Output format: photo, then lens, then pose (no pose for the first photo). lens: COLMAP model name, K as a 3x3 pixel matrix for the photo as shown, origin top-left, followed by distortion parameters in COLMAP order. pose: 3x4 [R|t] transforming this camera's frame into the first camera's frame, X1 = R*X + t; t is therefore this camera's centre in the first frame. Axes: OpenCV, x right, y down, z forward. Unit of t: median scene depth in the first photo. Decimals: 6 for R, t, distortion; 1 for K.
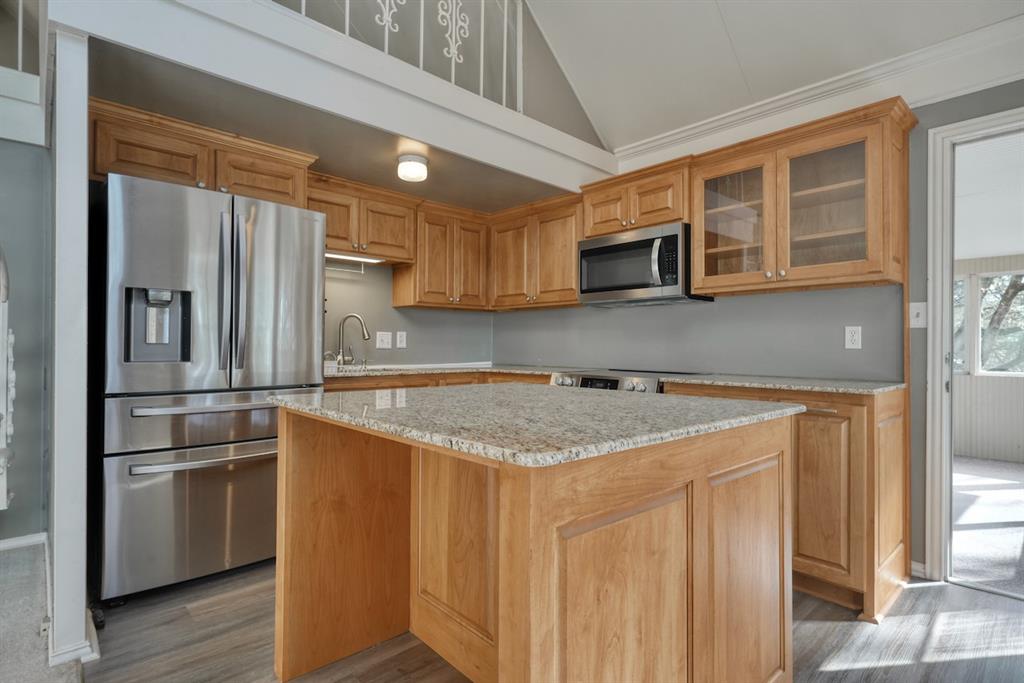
lens RADIAL K [[512.9, 0, 514.6], [0, 512.9, 341.1], [0, 0, 1]] dist [0.004276, 0.000967]
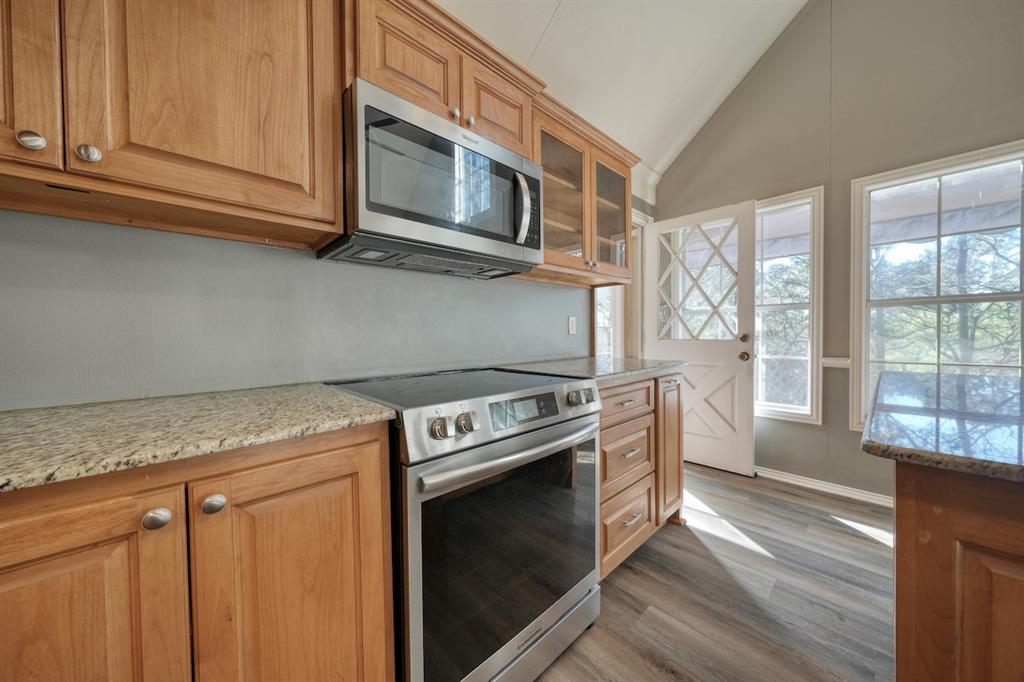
lens RADIAL K [[345.1, 0, 518.6], [0, 345.1, 338.4], [0, 0, 1]] dist [-0.001770, -0.000023]
pose [[-0.004152, -0.018904, 0.999813, -0.150677], [0.000512, 0.999821, 0.018906, 0.007494], [-0.999991, 0.000591, -0.004142, 0.851522]]
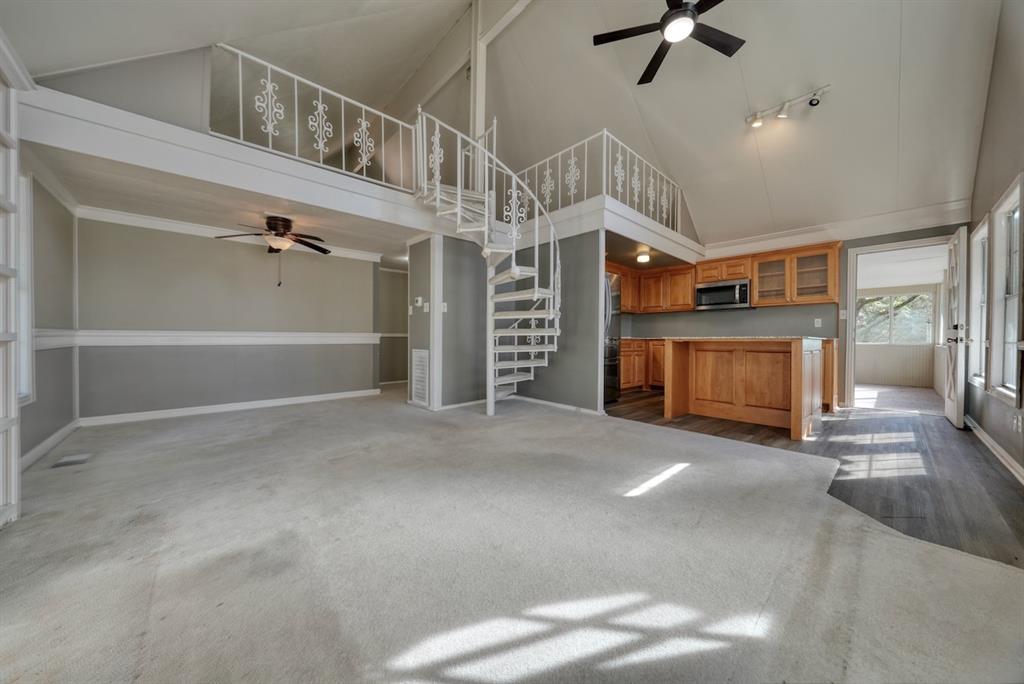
lens RADIAL K [[345.1, 0, 518.6], [0, 345.1, 339.4], [0, 0, 1]] dist [-0.001770, -0.000023]
pose [[0.999996, 0.002294, 0.001825, -0.697123], [-0.002313, 0.999943, 0.010443, 0.049078], [-0.001801, -0.010448, 0.999944, -0.618161]]
